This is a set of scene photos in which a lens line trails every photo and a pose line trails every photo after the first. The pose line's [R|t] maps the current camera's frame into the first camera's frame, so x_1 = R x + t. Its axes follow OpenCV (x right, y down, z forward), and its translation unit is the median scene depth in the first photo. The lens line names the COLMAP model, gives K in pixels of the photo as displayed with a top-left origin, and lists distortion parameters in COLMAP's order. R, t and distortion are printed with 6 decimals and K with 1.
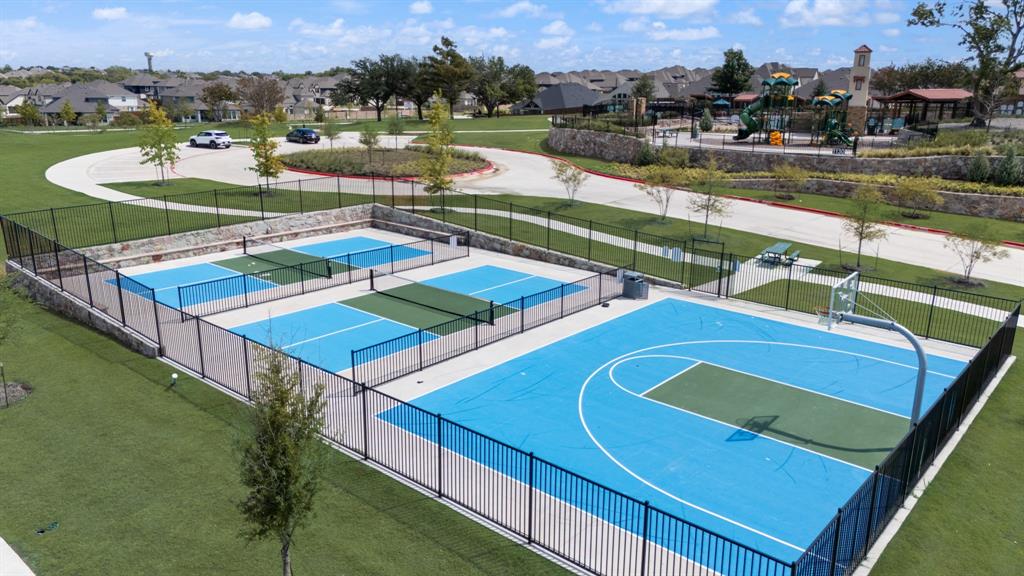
lens RADIAL K [[757.2, 0, 512.5], [0, 757.2, 288.4], [0, 0, 1]] dist [0.041402, 0.000996]
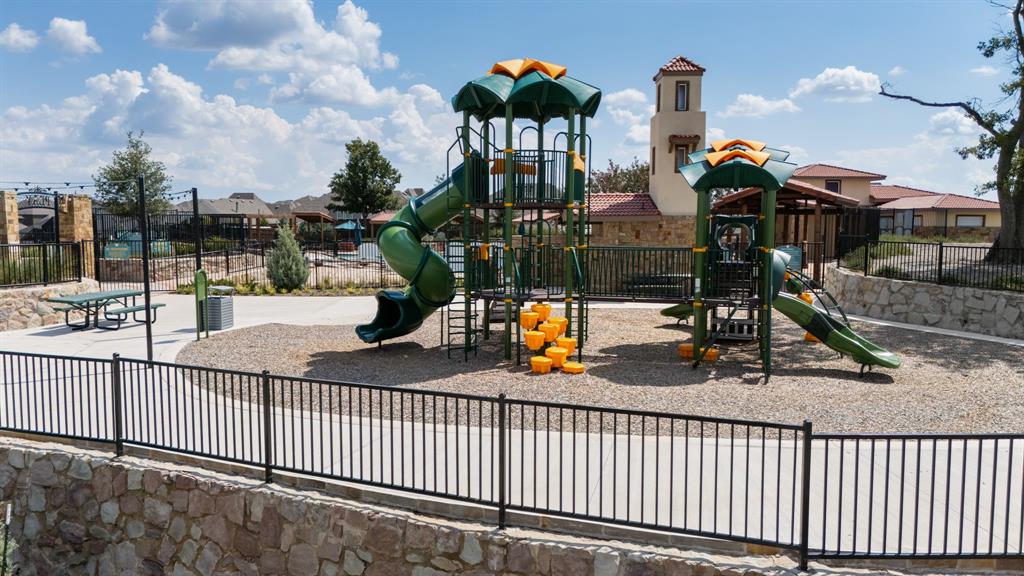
lens RADIAL K [[757.2, 0, 513.2], [0, 757.2, 289.3], [0, 0, 1]] dist [0.041402, 0.000996]
pose [[0.900125, -0.041895, 0.433612, 0.134807], [0.117115, 0.981993, -0.148237, -0.098781], [-0.419593, 0.184214, 0.888823, 0.447343]]
